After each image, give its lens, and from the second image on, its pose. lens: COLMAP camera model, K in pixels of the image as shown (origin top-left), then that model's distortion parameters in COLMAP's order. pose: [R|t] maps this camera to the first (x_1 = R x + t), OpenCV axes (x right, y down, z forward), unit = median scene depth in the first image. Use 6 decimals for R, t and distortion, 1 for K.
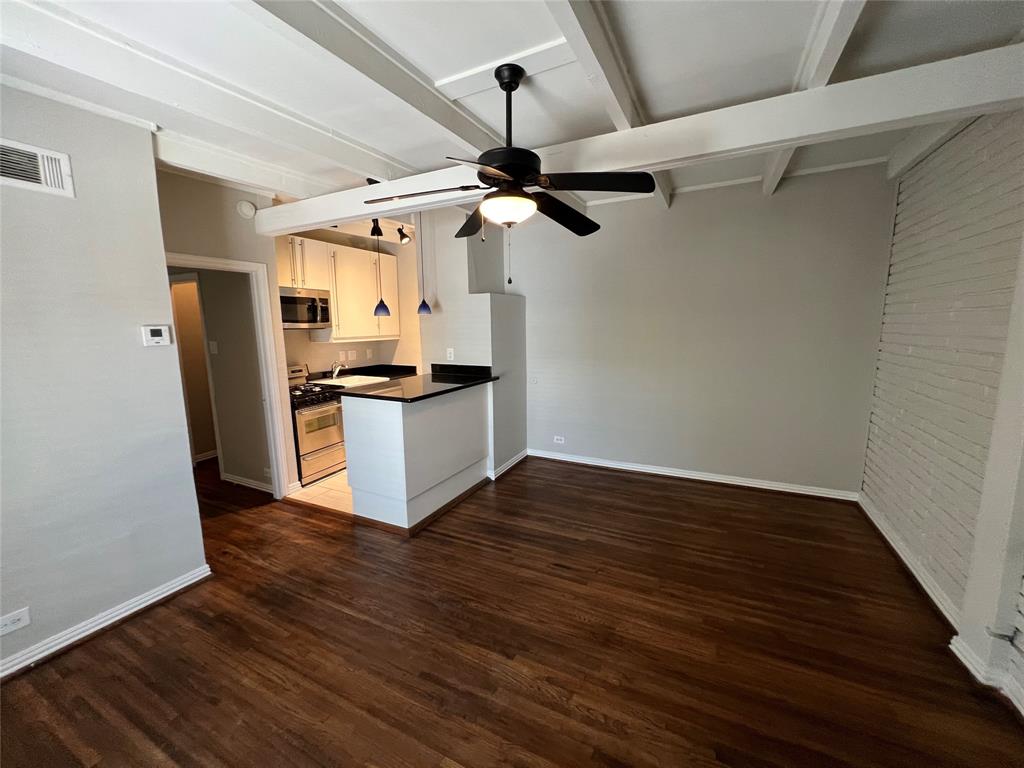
lens RADIAL K [[411.7, 0, 510.4], [0, 411.7, 383.1], [0, 0, 1]] dist [0.001818, 0.000356]
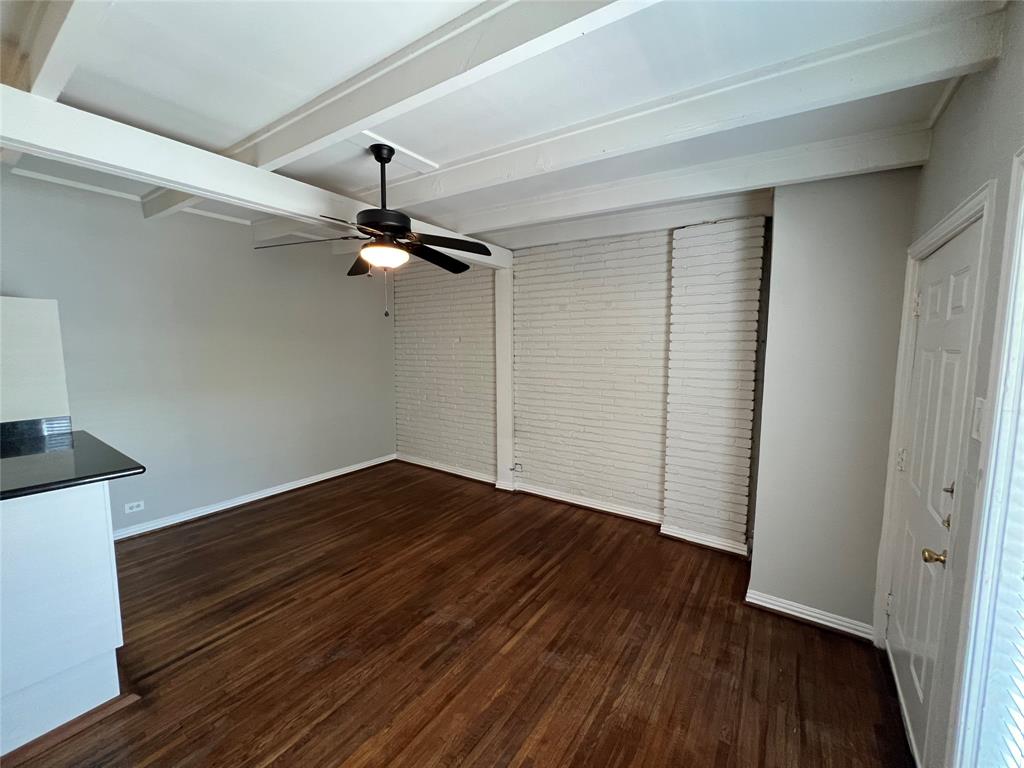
lens RADIAL K [[411.7, 0, 511.7], [0, 411.7, 384.4], [0, 0, 1]] dist [0.001818, 0.000356]
pose [[0.137726, -0.085452, 0.986777, -0.568356], [0.140148, 0.987929, 0.065992, -0.036748], [-0.980505, 0.129206, 0.148039, 0.240866]]
